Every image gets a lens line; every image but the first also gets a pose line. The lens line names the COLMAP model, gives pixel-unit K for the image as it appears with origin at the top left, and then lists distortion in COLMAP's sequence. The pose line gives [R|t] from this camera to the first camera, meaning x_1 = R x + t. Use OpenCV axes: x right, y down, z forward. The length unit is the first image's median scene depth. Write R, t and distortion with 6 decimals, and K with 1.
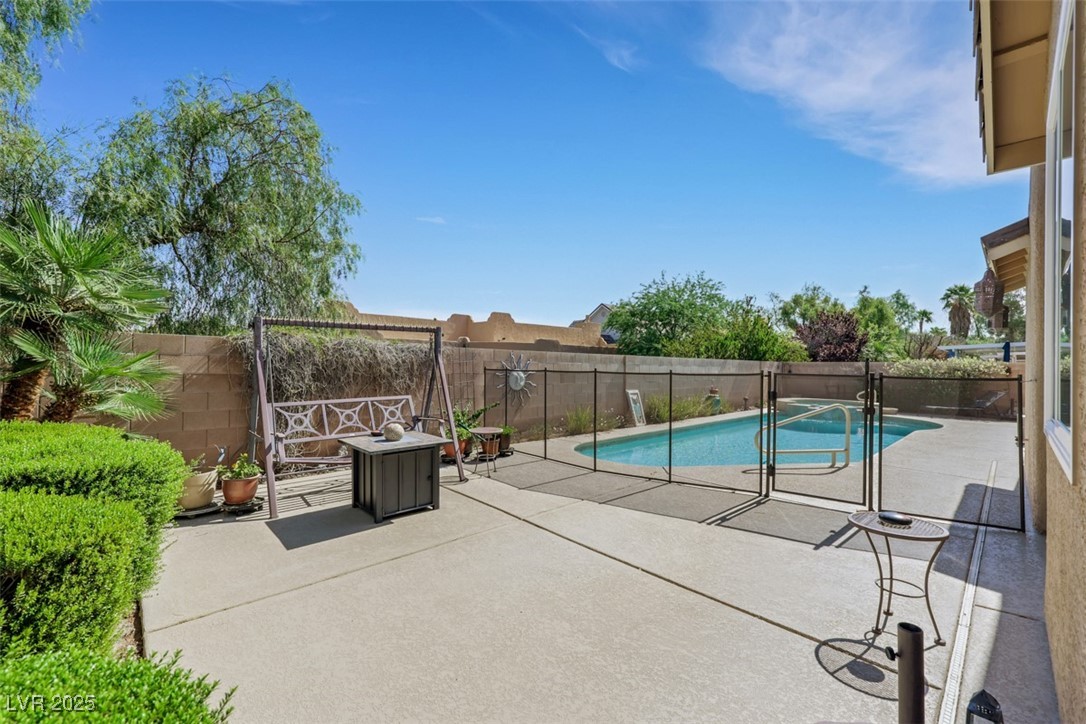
lens RADIAL K [[467.7, 0, 543.0], [0, 467.7, 362.0], [0, 0, 1]] dist [0.000728, 0.000262]
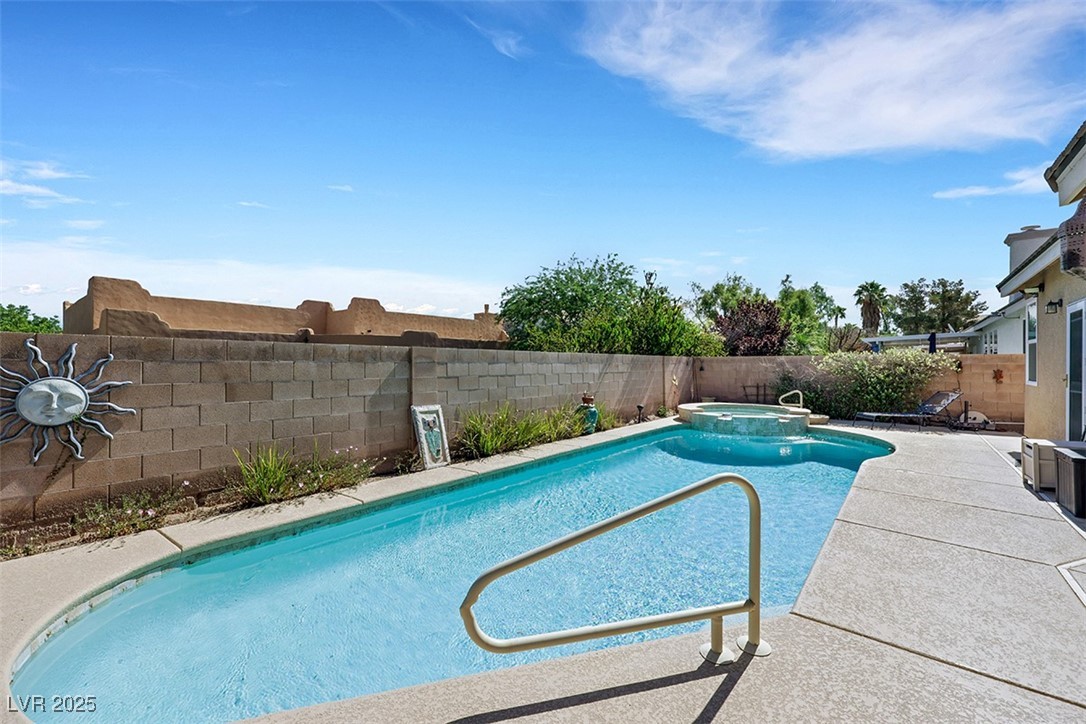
lens RADIAL K [[467.7, 0, 543.0], [0, 467.7, 362.0], [0, 0, 1]] dist [0.000728, 0.000262]
pose [[0.992343, -0.010283, 0.123081, 0.114582], [0.009556, 0.999933, 0.006495, 0.000869], [-0.123139, -0.005269, 0.992375, 0.170545]]
